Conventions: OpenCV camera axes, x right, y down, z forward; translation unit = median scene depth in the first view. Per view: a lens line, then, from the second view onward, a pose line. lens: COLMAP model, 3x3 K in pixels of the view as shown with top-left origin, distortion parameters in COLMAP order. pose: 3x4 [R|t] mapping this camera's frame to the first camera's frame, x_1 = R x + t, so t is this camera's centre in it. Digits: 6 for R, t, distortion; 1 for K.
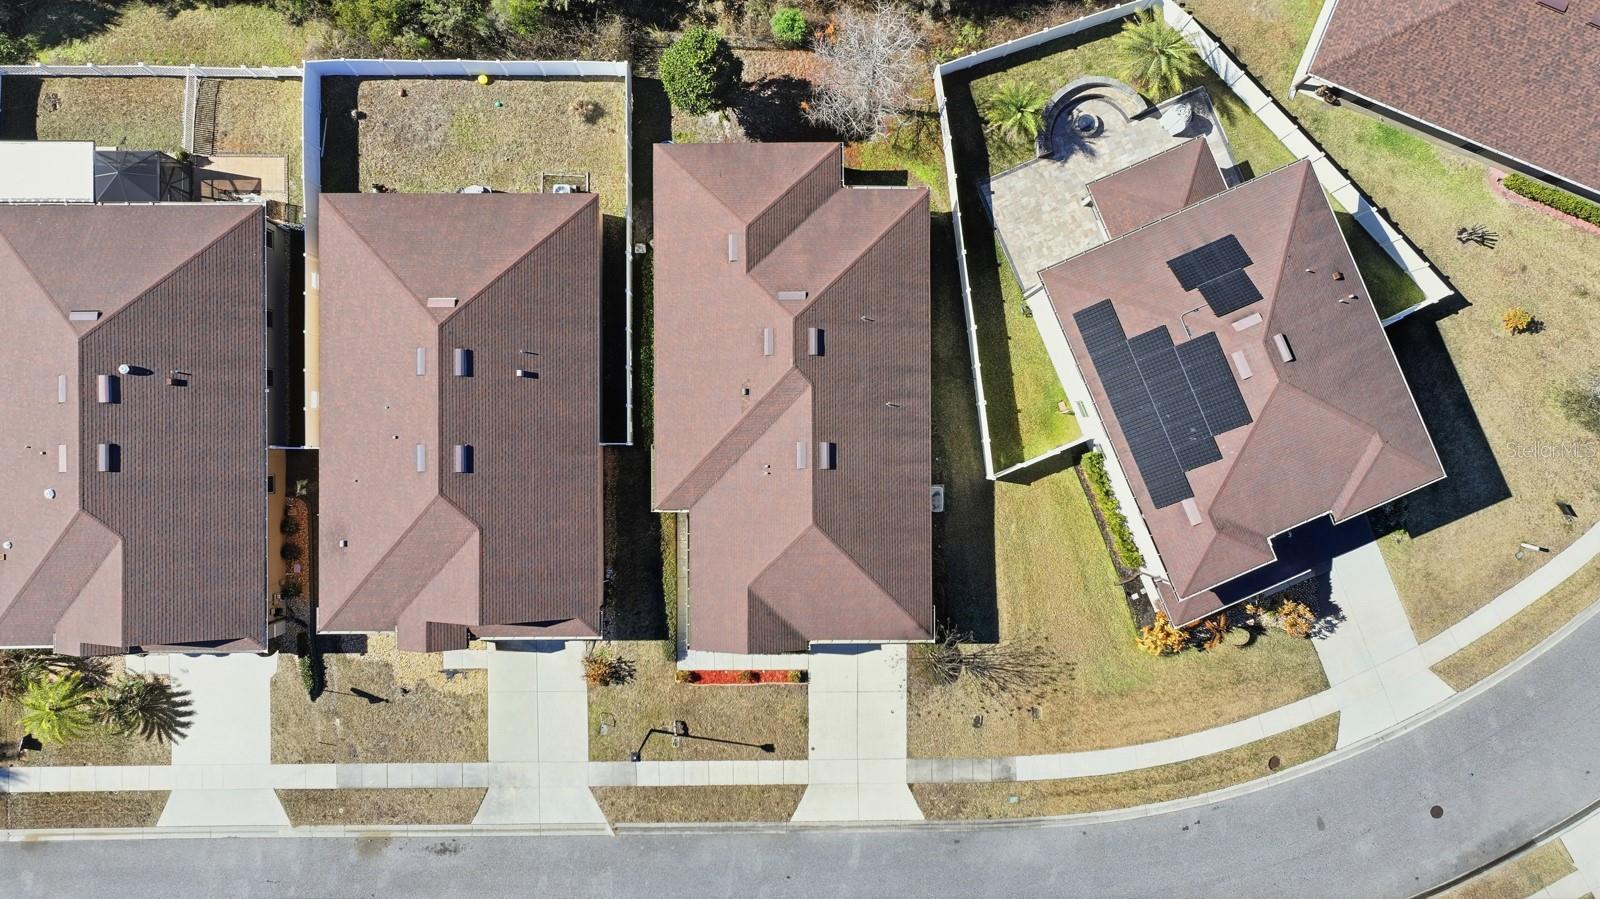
lens RADIAL K [[1132.9, 0, 799.7], [0, 1132.9, 455.5], [0, 0, 1]] dist [0.003417, 0.000897]
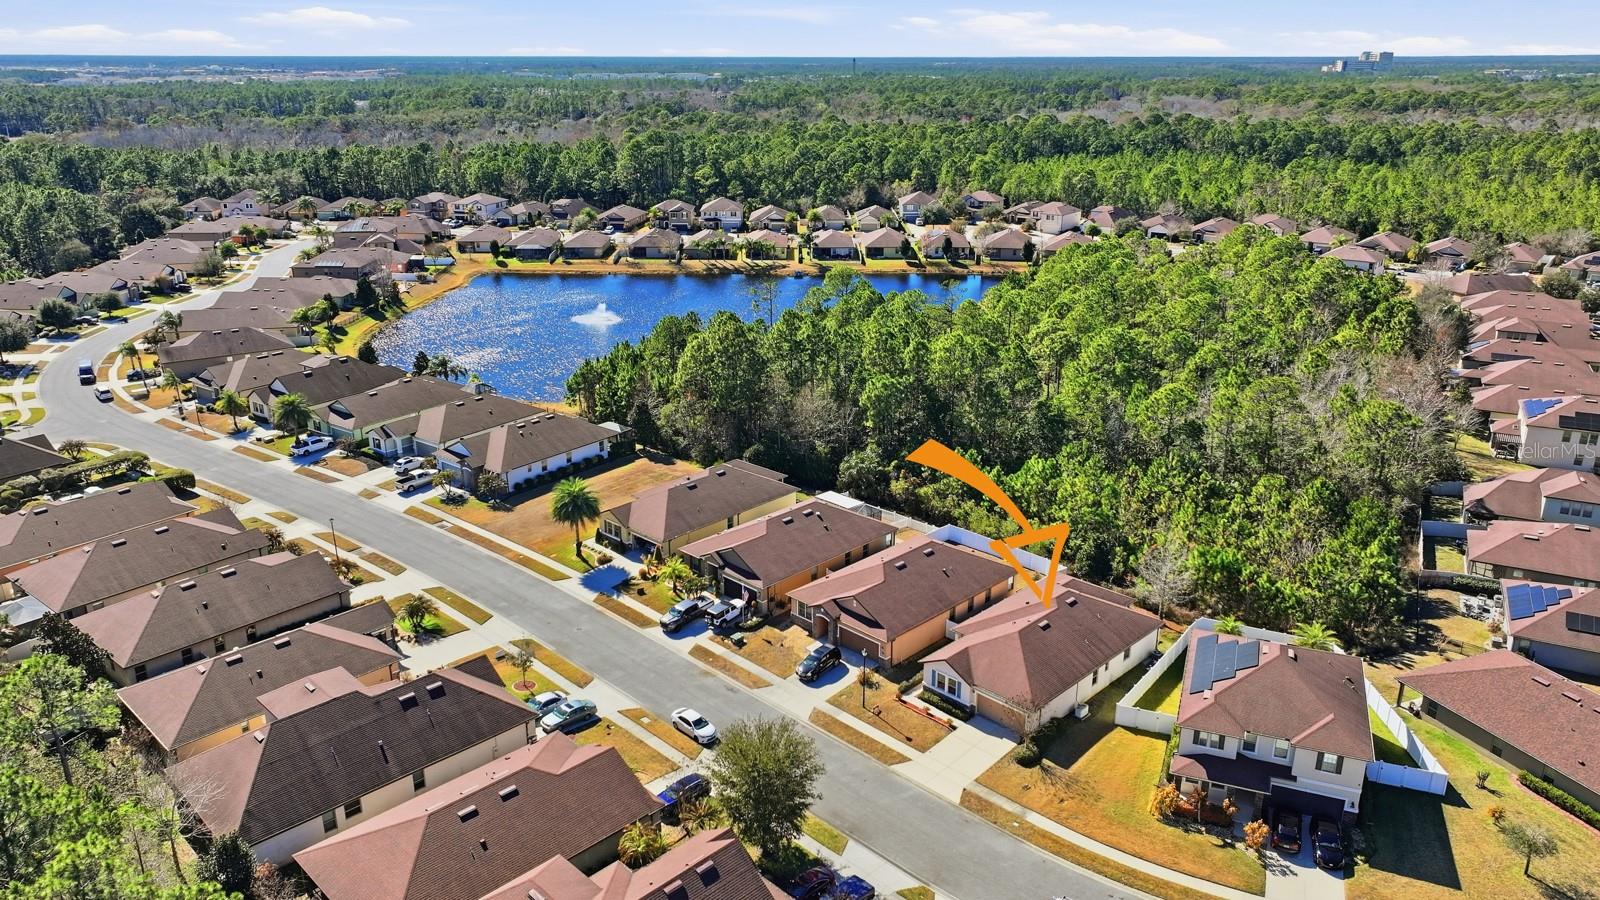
lens RADIAL K [[1110.5, 0, 806.6], [0, 1110.5, 448.9], [0, 0, 1]] dist [0.005730, 0.002309]
pose [[0.708038, 0.232525, -0.666794, 0.834391], [-0.706172, 0.231021, -0.669291, 1.331654], [-0.001583, 0.944755, 0.327774, 0.083367]]
